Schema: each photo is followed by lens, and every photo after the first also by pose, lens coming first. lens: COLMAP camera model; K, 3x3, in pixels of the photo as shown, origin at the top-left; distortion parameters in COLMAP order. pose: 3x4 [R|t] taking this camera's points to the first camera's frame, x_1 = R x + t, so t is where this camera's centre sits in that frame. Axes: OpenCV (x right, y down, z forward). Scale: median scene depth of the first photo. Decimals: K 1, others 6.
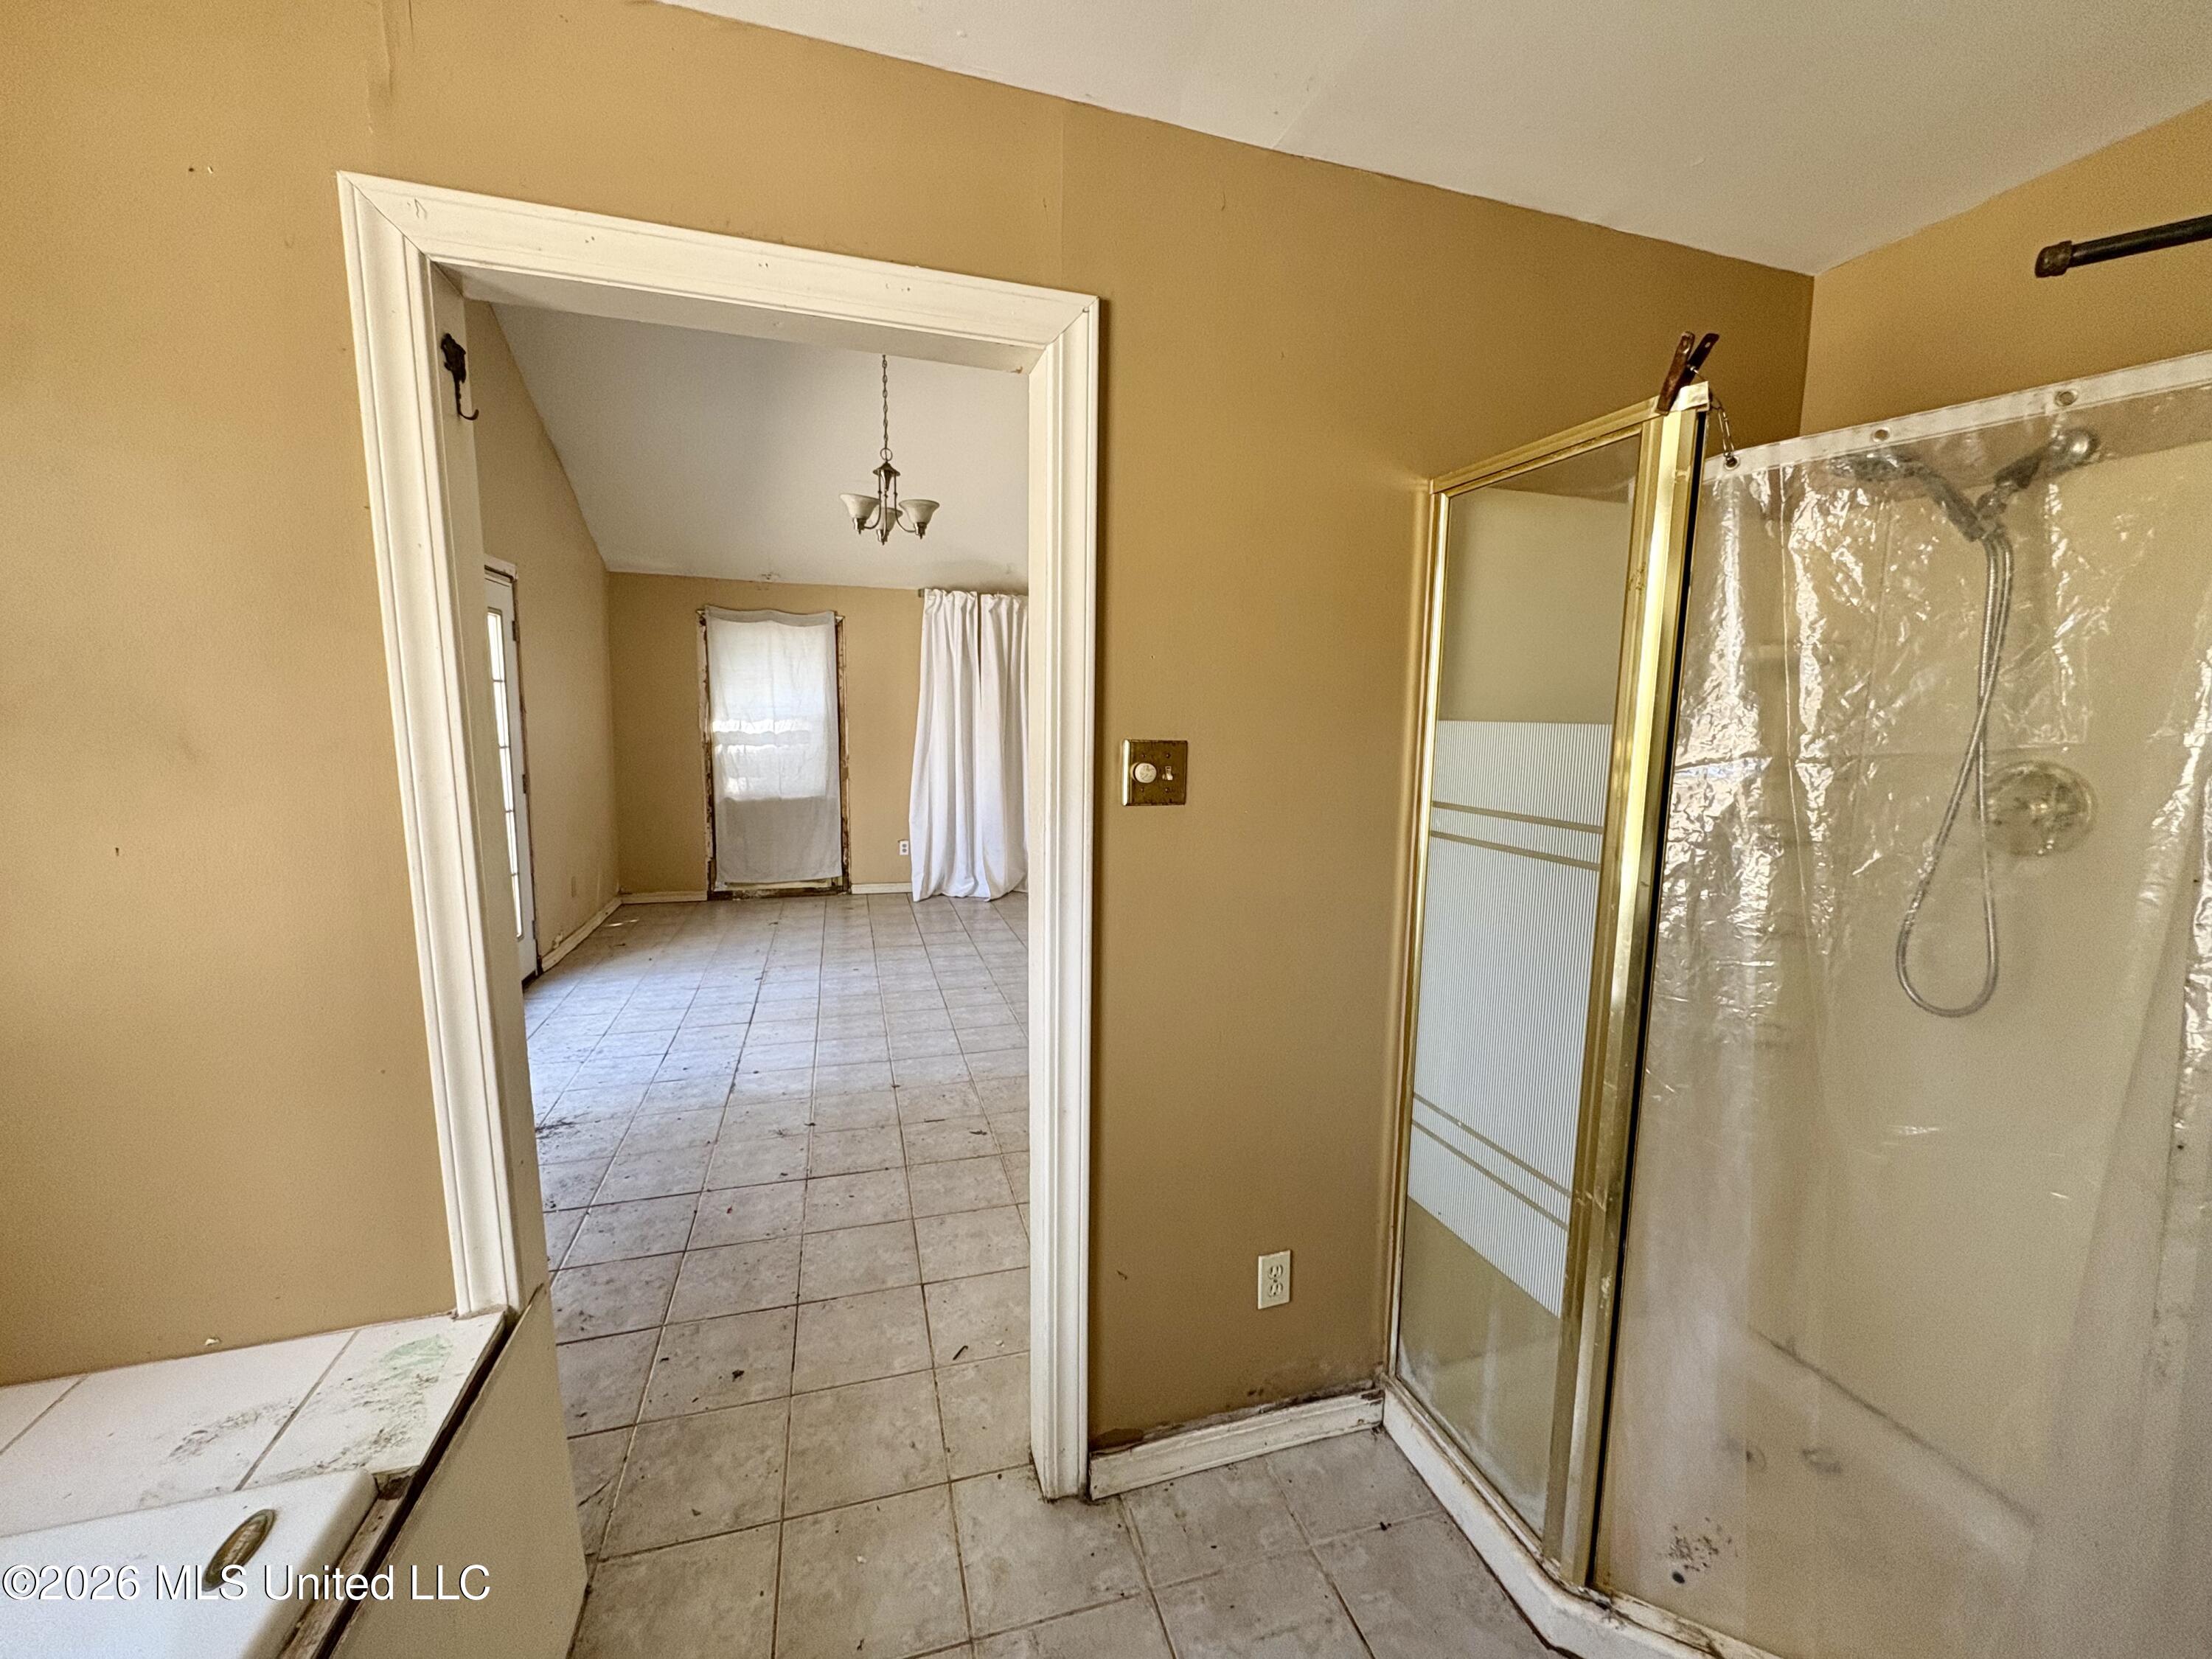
lens RADIAL K [[880.9, 0, 1104.1], [0, 880.9, 834.6], [0, 0, 1]] dist [0.000990, -0.000164]
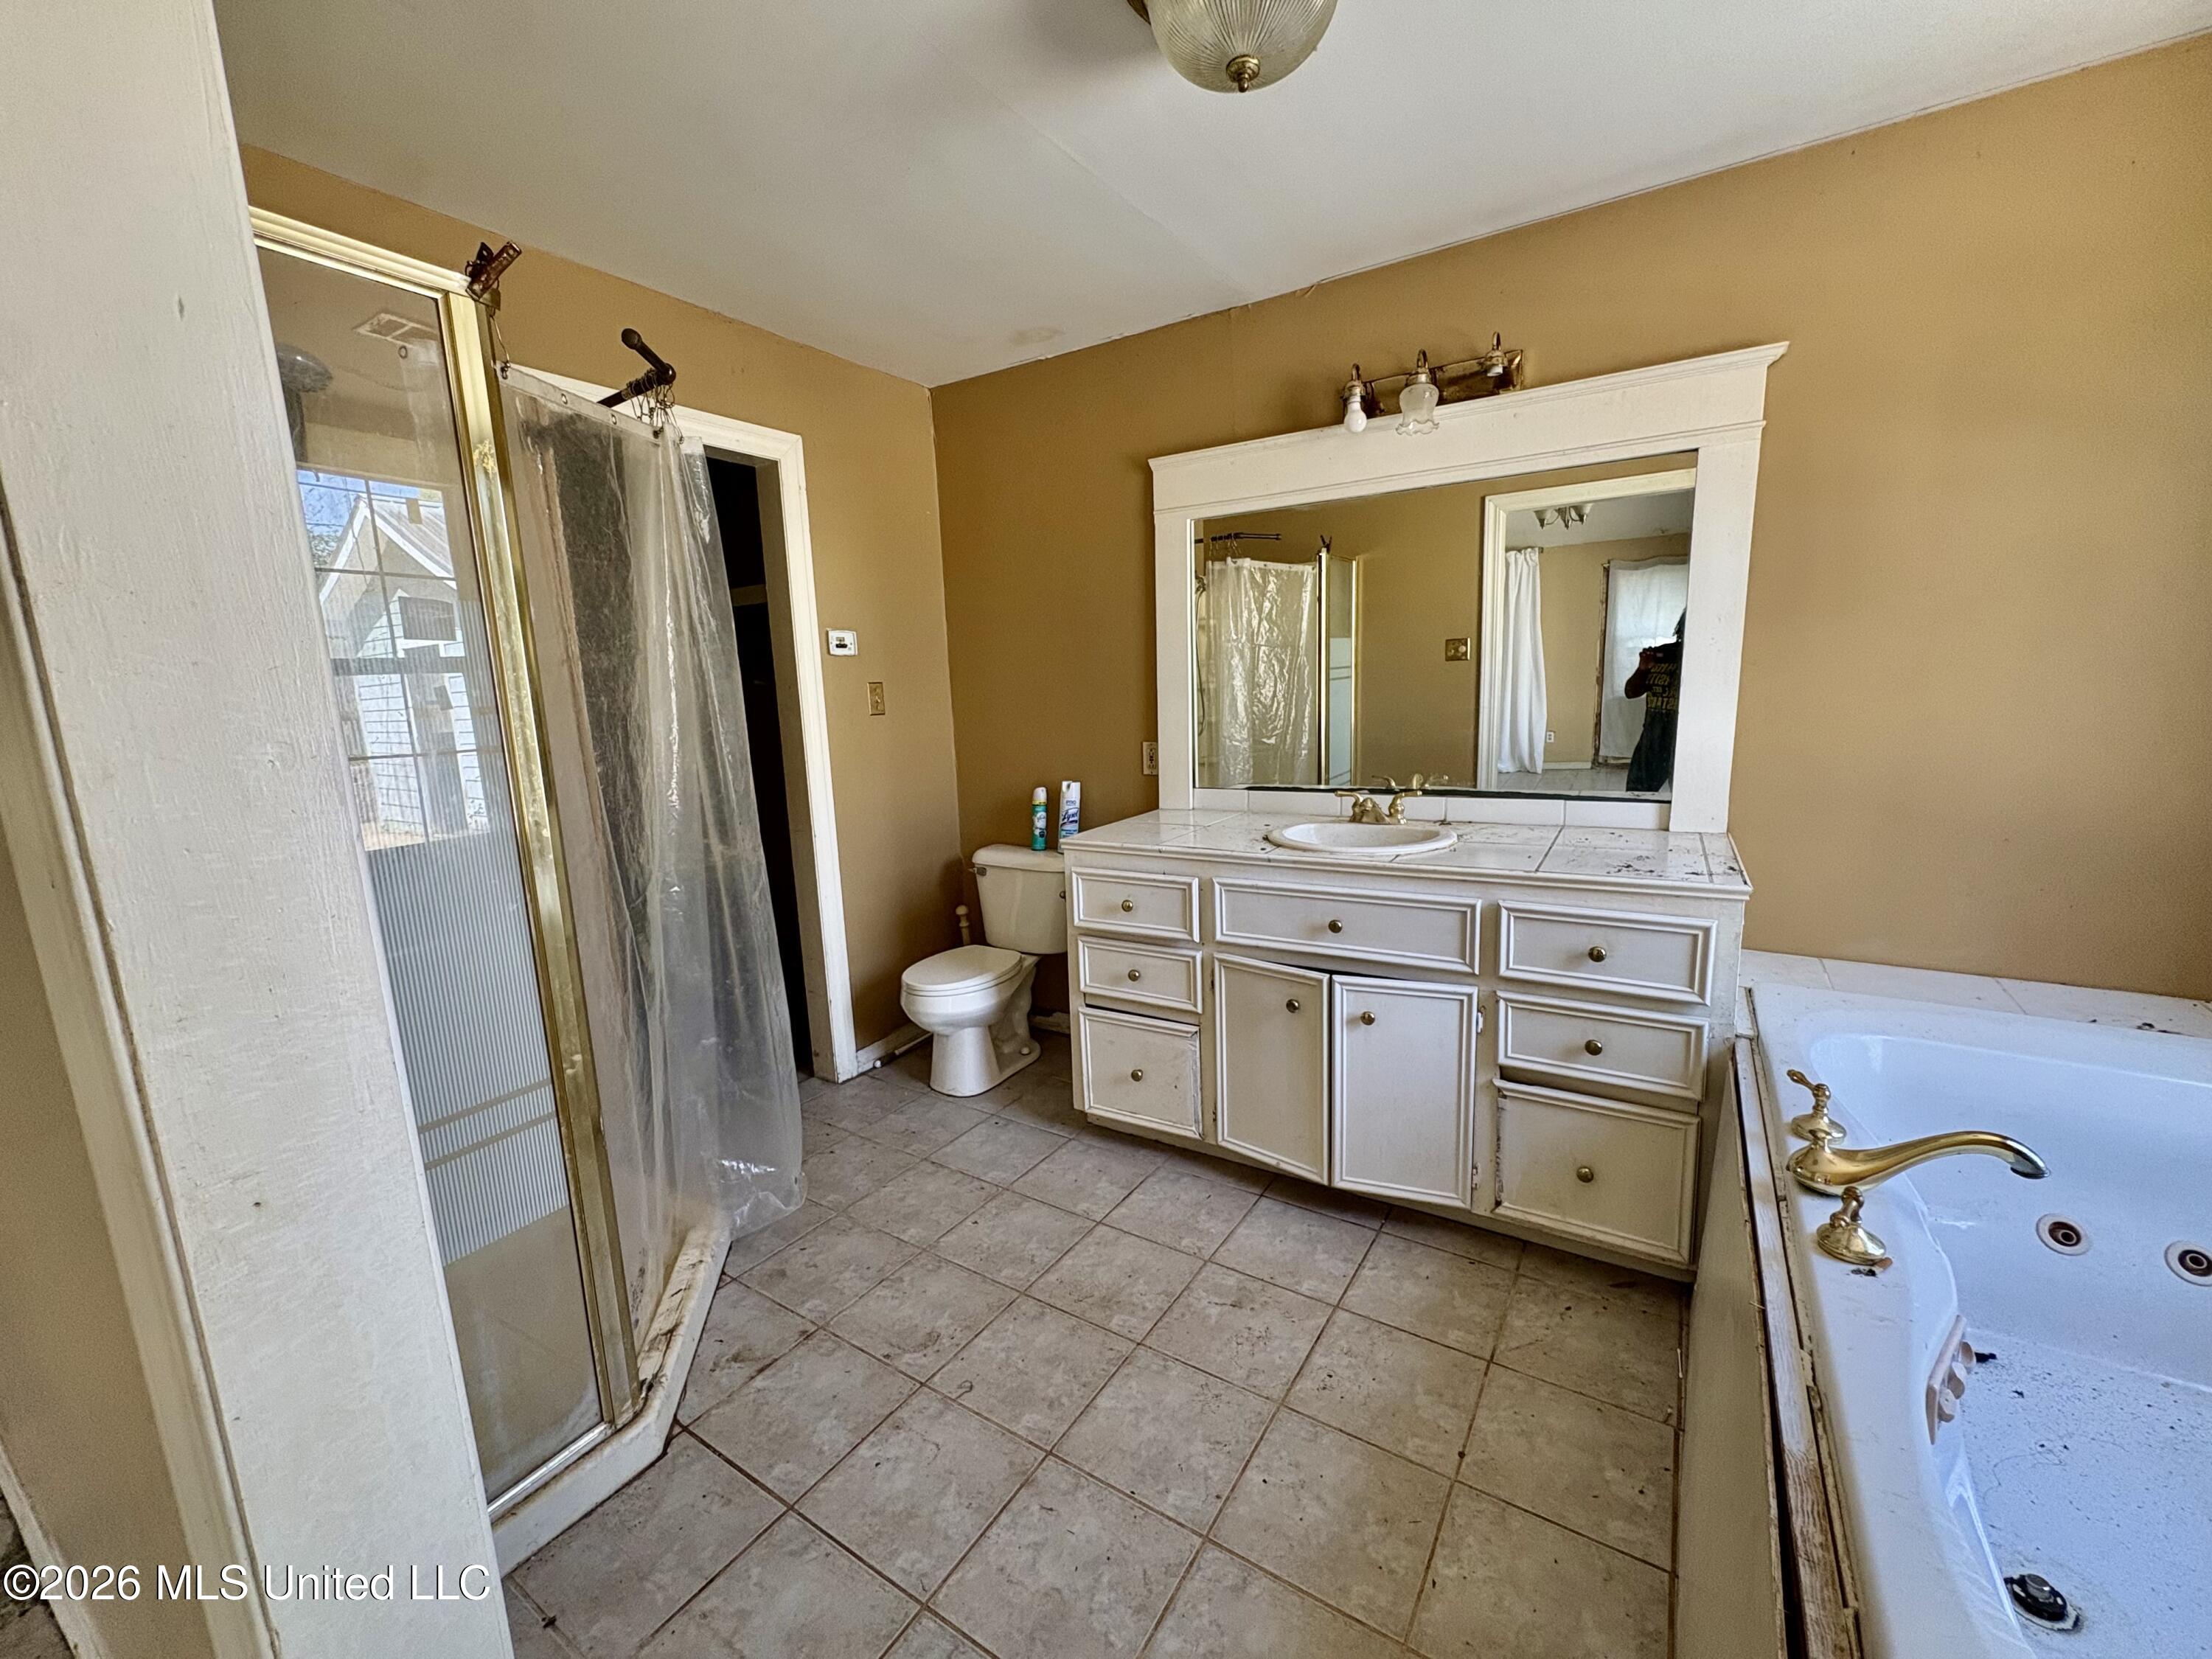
lens RADIAL K [[880.9, 0, 1108.1], [0, 880.9, 830.9], [0, 0, 1]] dist [0.000990, -0.000164]
pose [[-0.654648, -0.110873, 0.747758, -0.588870], [0.128466, 0.958479, 0.254587, -0.035962], [-0.744938, 0.262726, -0.613224, 1.041966]]
